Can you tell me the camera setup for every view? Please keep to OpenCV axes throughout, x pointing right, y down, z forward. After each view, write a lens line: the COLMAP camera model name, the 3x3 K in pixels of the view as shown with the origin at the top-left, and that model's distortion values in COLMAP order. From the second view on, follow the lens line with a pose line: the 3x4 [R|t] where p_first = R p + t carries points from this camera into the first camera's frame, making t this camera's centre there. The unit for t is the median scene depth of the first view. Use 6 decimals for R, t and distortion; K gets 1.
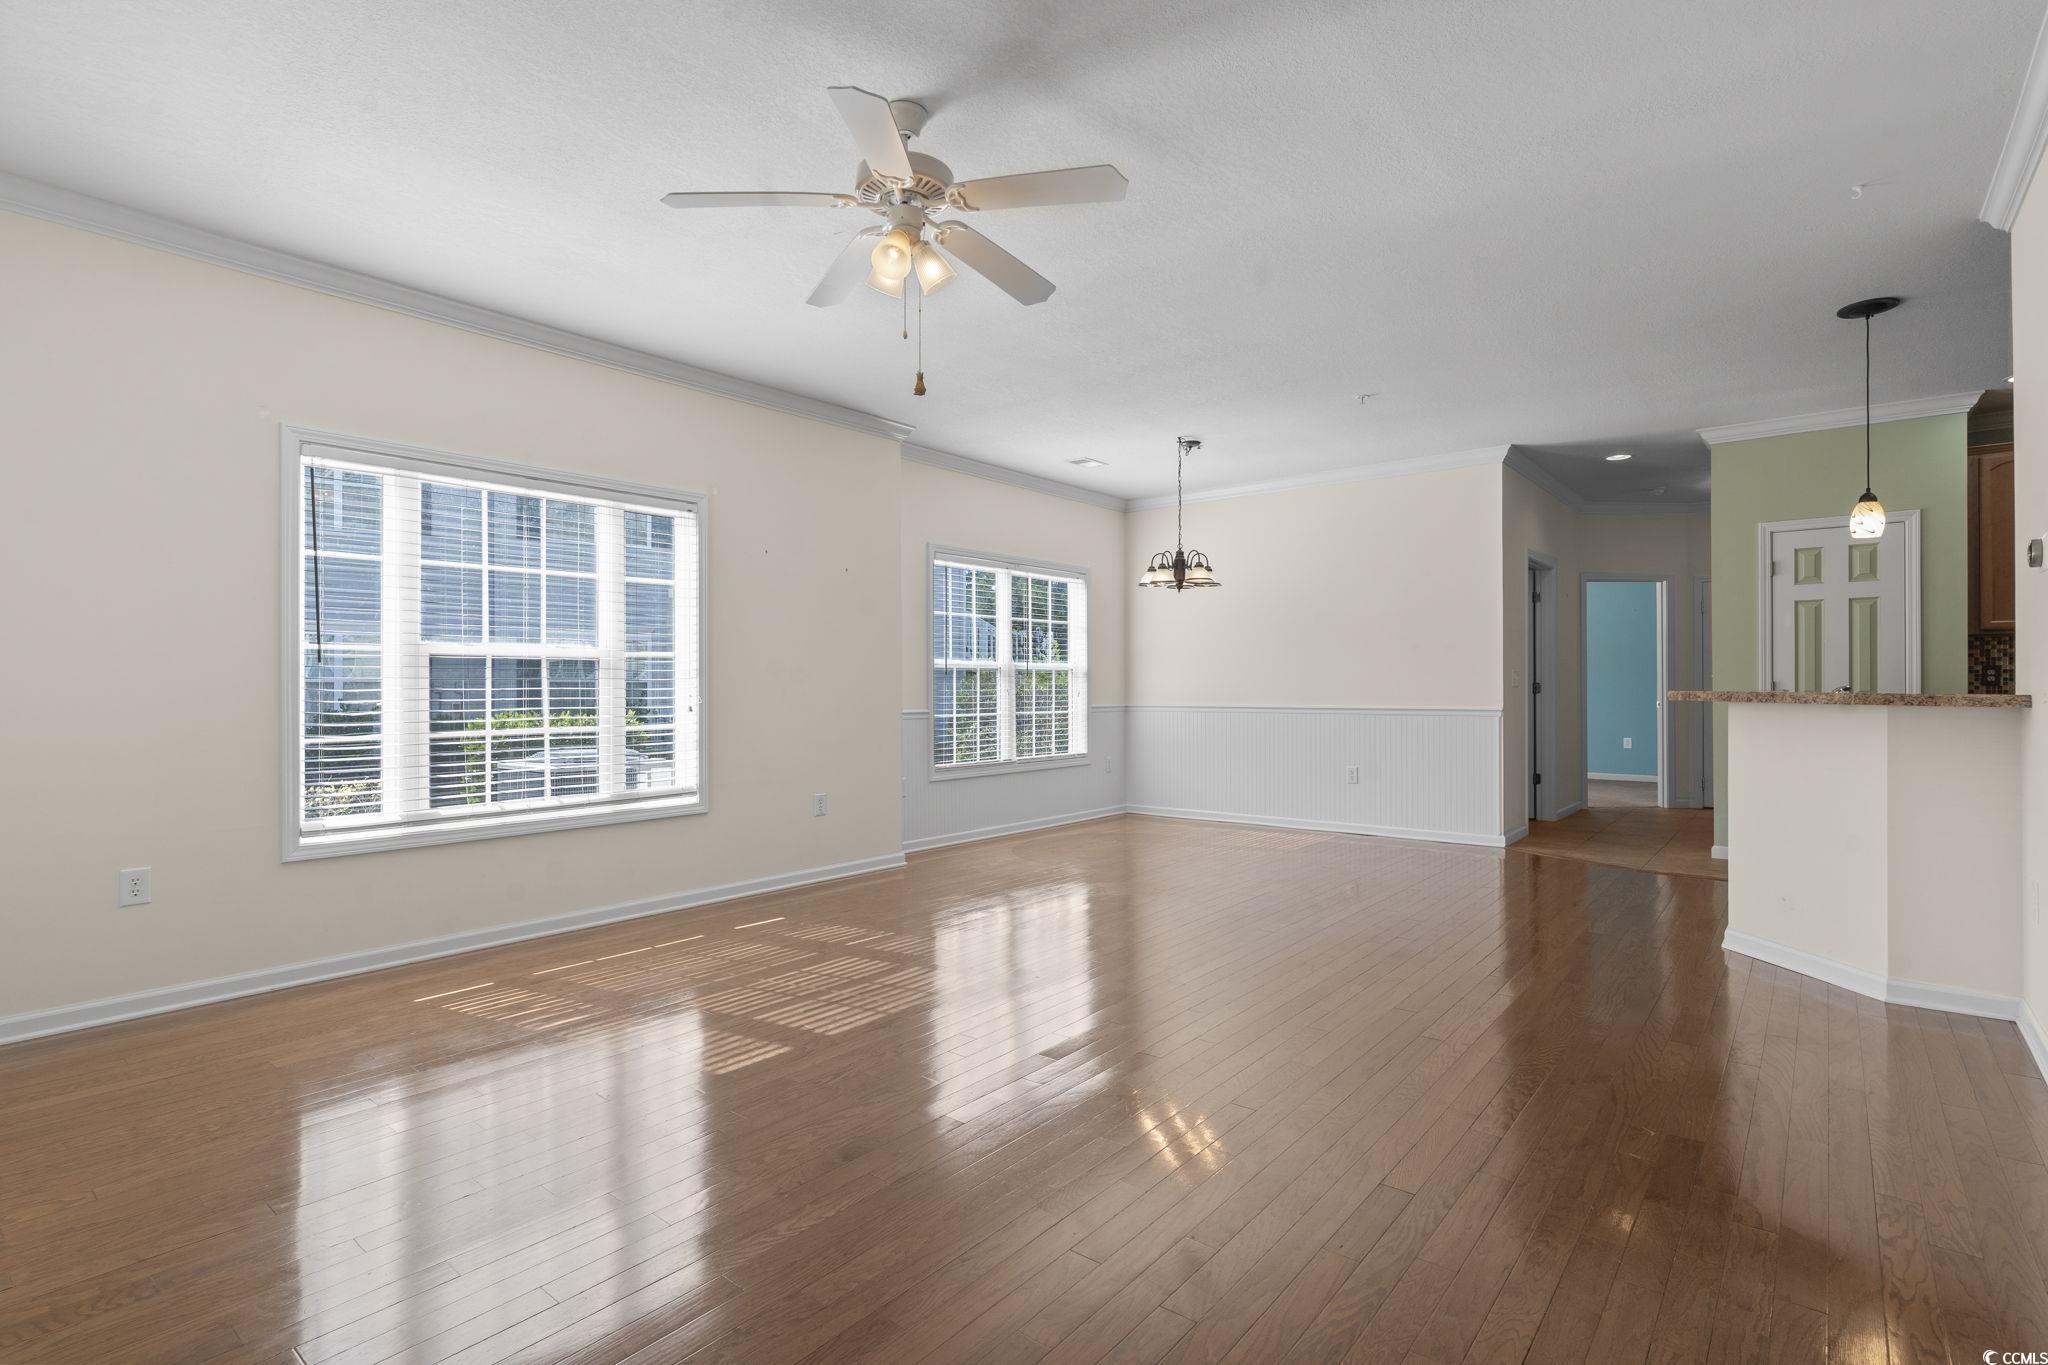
lens RADIAL K [[979.8, 0, 1024.5], [0, 979.8, 686.9], [0, 0, 1]] dist [0.002817, -0.001174]
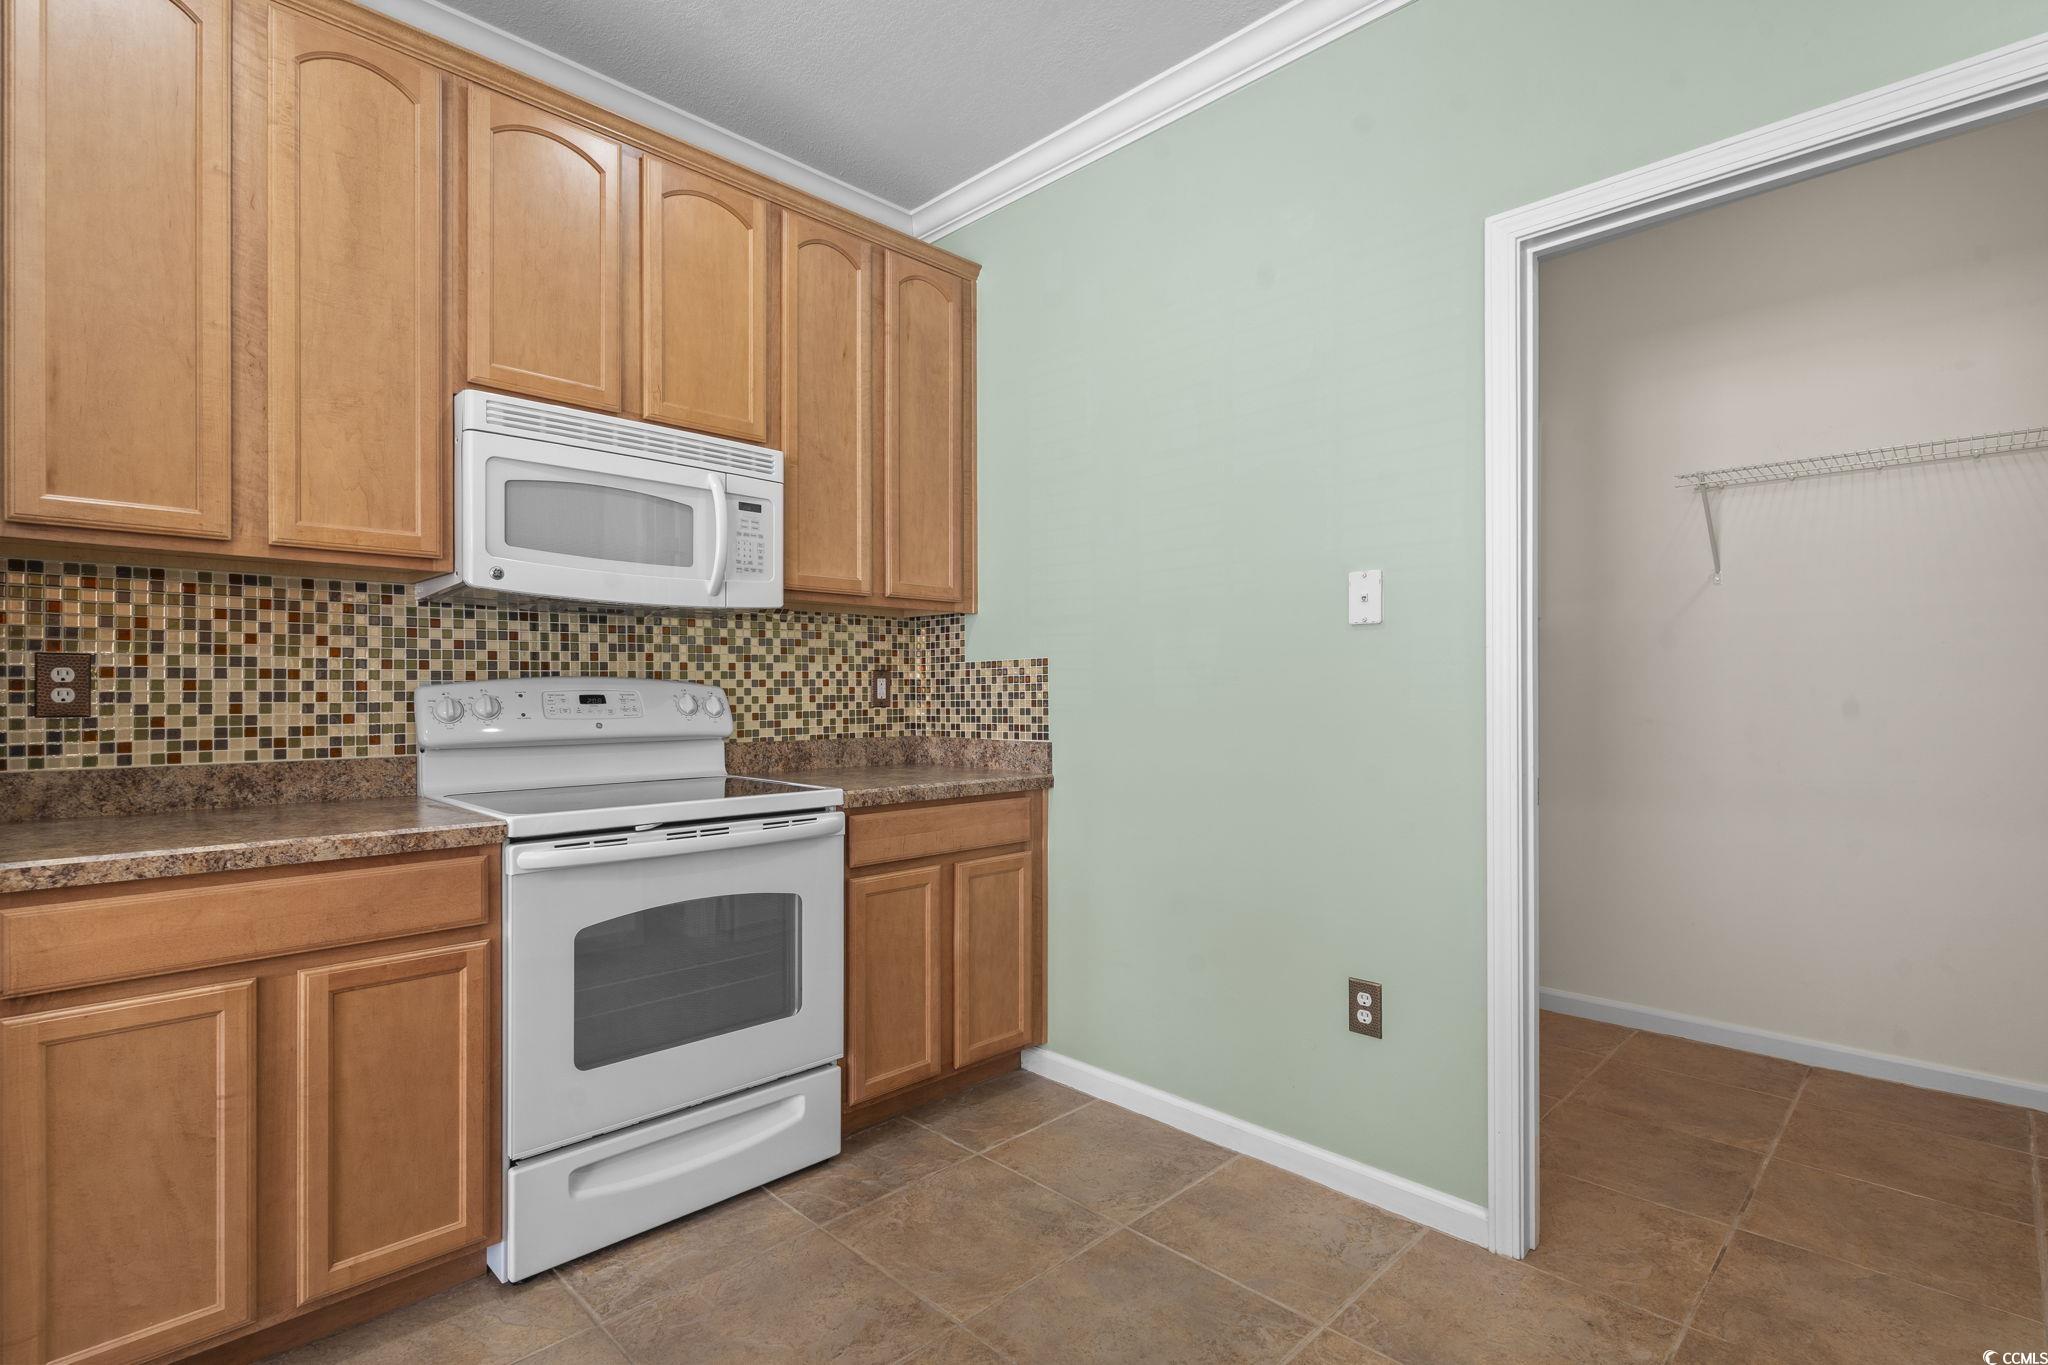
lens RADIAL K [[979.8, 0, 1014.7], [0, 979.8, 691.8], [0, 0, 1]] dist [0.002817, -0.001174]
pose [[0.108980, 0.003236, 0.994039, 1.001270], [-0.000123, 0.999995, -0.003242, -0.012010], [-0.994044, 0.000231, 0.108980, 0.941535]]
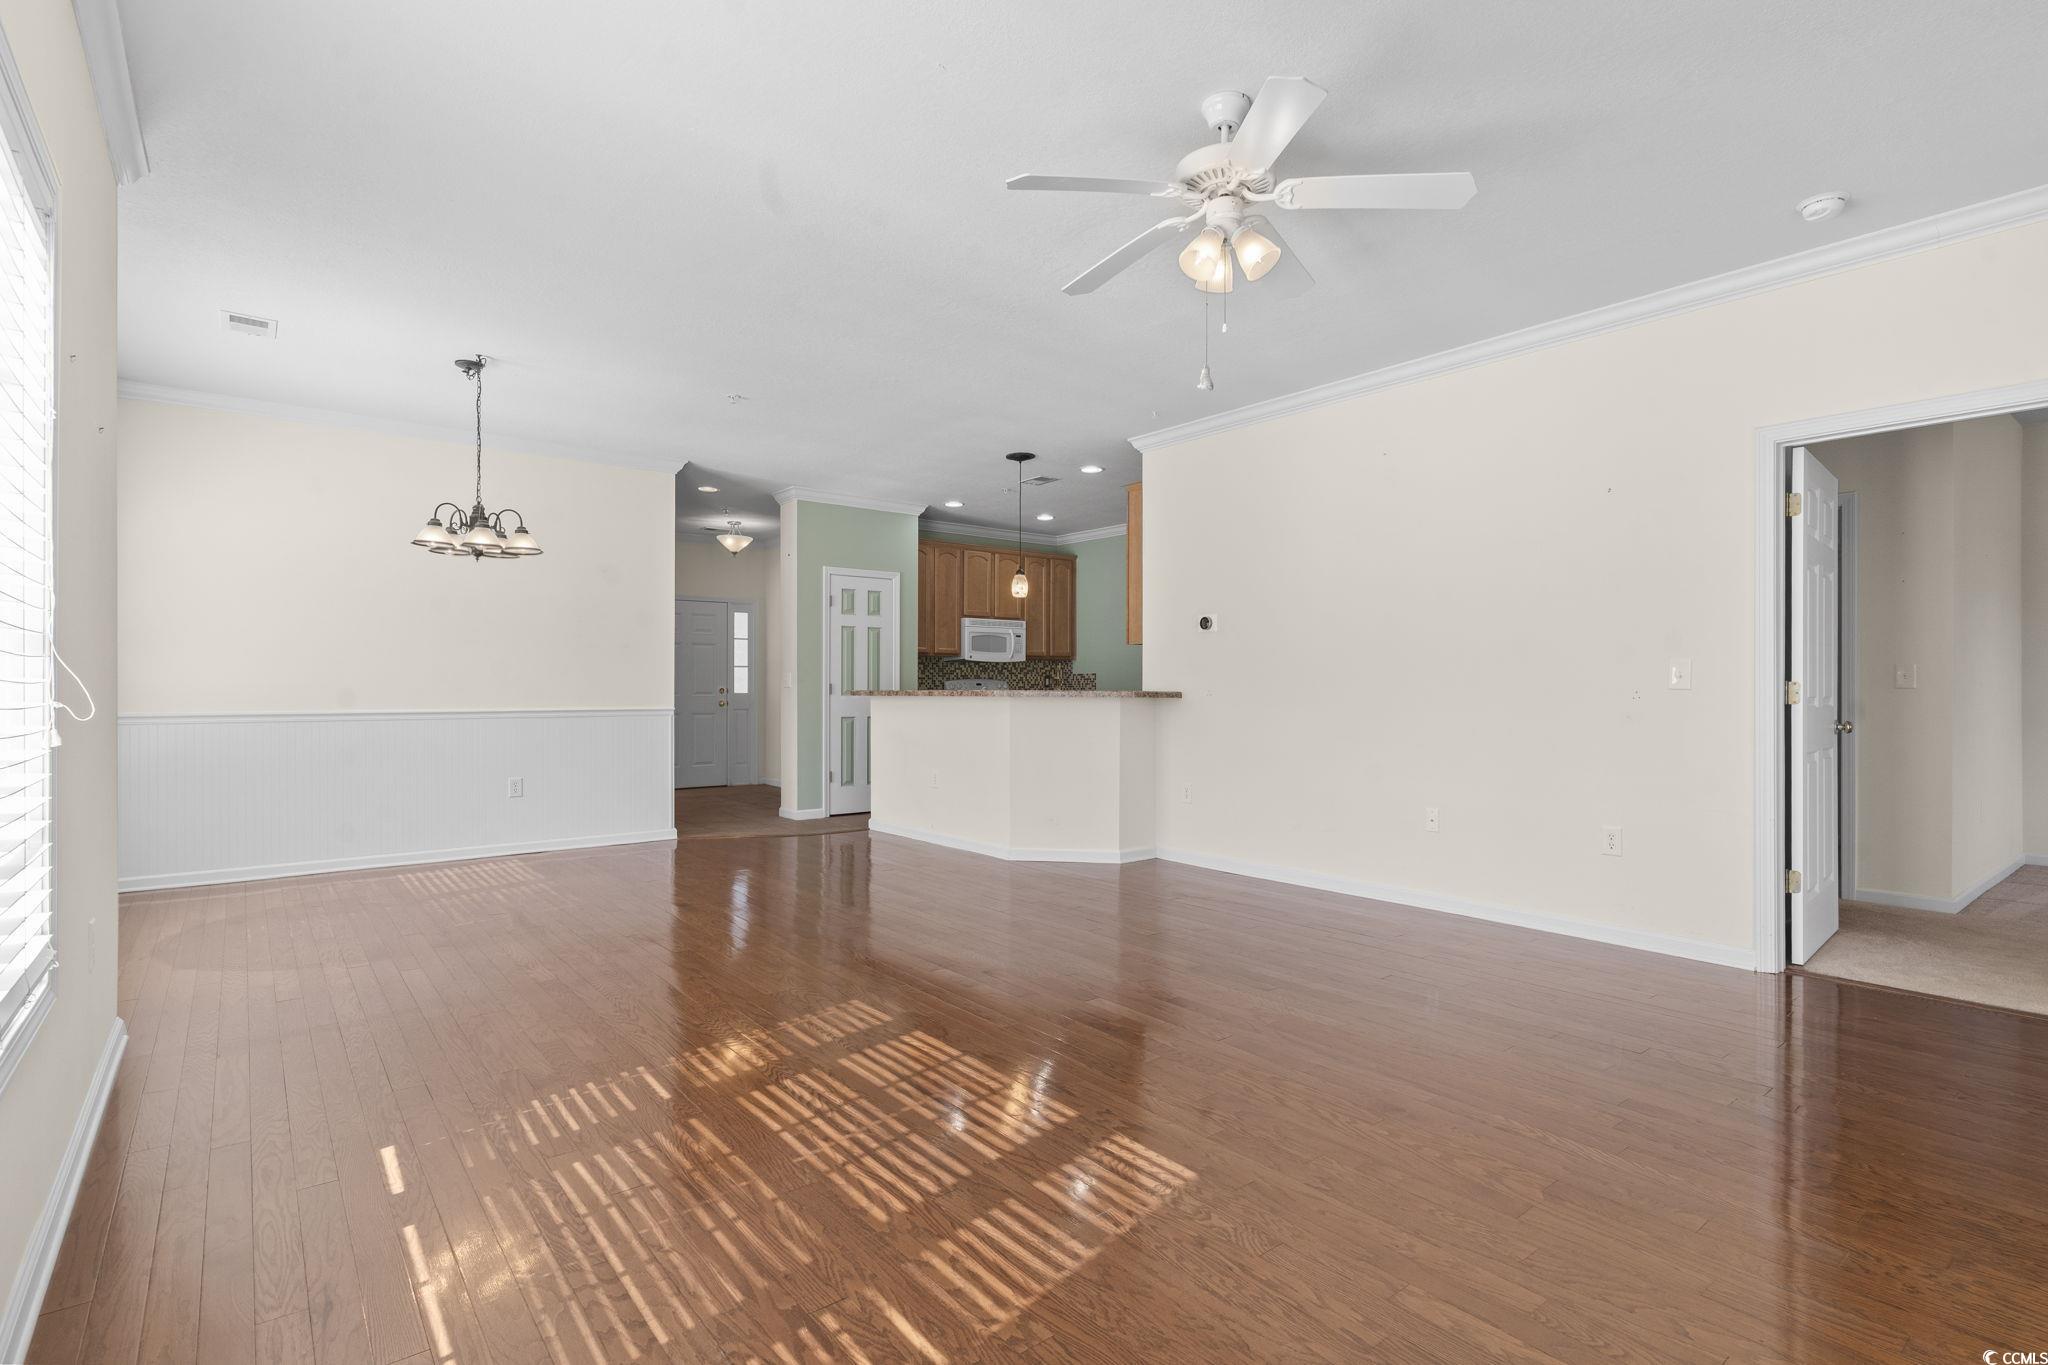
lens RADIAL K [[979.8, 0, 1032.4], [0, 979.8, 677.4], [0, 0, 1]] dist [0.002817, -0.001174]
pose [[0.208427, 0.012649, 0.977956, -0.738762], [-0.001871, 0.999920, -0.012534, 0.003266], [-0.978036, 0.000783, 0.208434, 0.638495]]
